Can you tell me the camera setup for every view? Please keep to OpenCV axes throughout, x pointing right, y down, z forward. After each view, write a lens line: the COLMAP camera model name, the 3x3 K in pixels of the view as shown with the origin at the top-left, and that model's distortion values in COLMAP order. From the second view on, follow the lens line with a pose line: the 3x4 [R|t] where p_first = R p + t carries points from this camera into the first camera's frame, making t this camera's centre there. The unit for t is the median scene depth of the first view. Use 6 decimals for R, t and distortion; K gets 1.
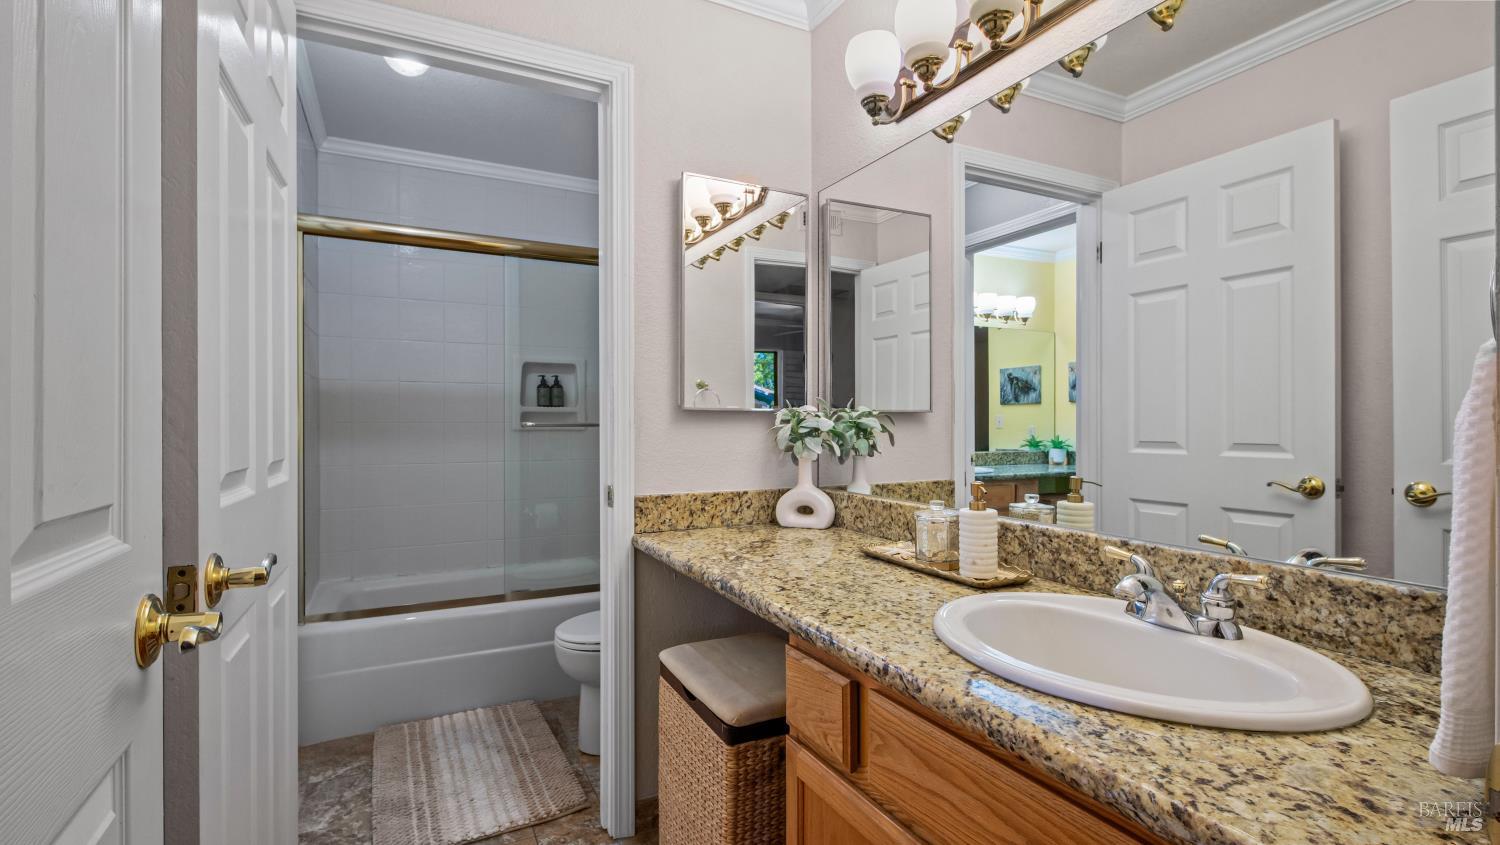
lens RADIAL K [[674.5, 0, 748.0], [0, 674.5, 424.2], [0, 0, 1]] dist [0.001608, -0.000402]
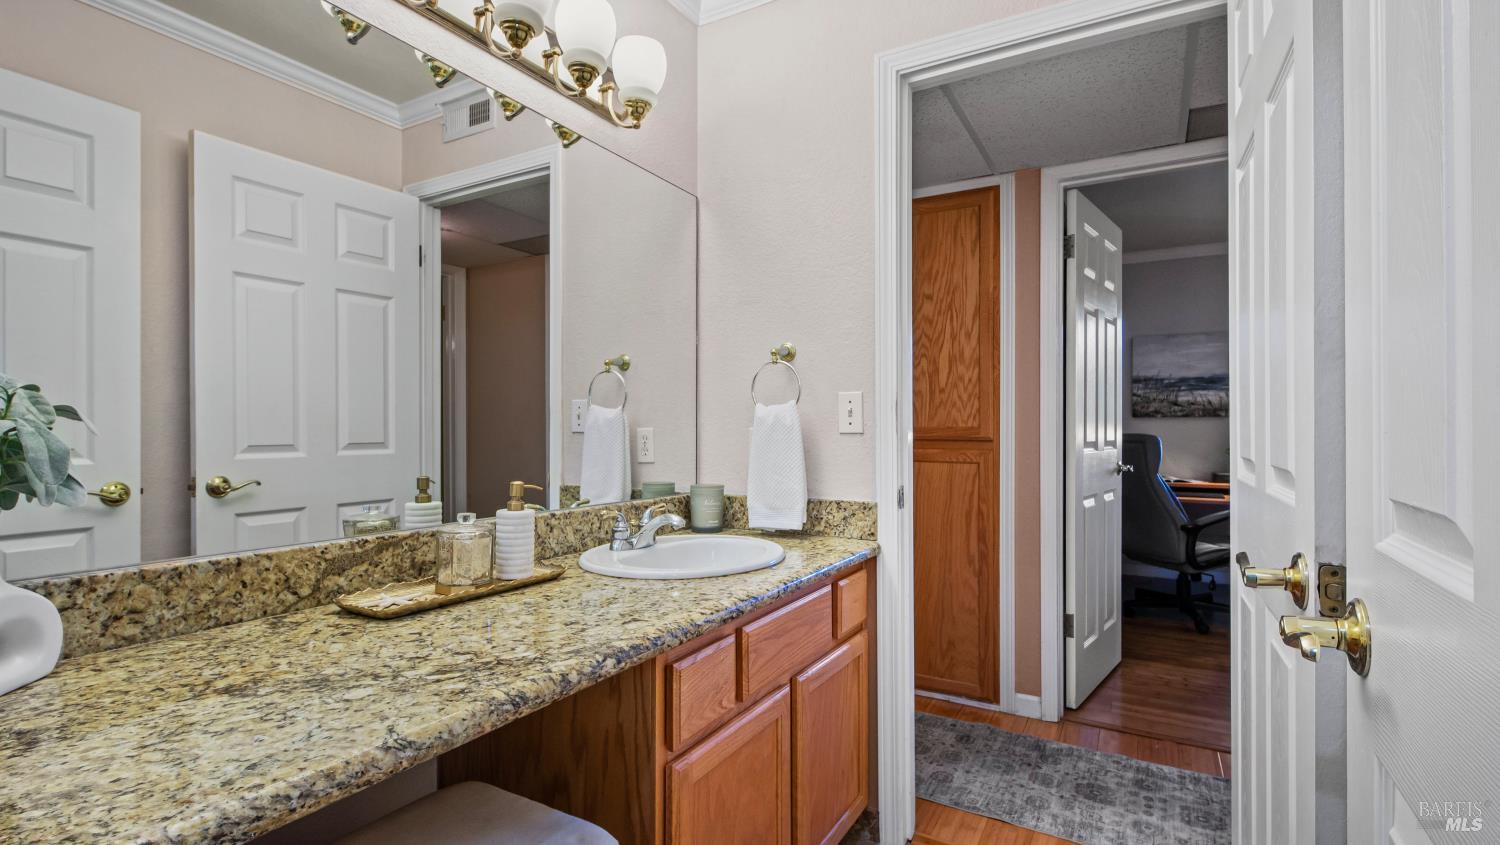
lens RADIAL K [[684.8, 0, 748.9], [0, 684.8, 423.9], [0, 0, 1]] dist [0.003345, -0.000159]
pose [[-0.536624, 0.006582, 0.843796, -0.611398], [0.000346, 0.999971, -0.007580, 0.005948], [-0.843822, -0.003776, -0.536610, 1.102742]]
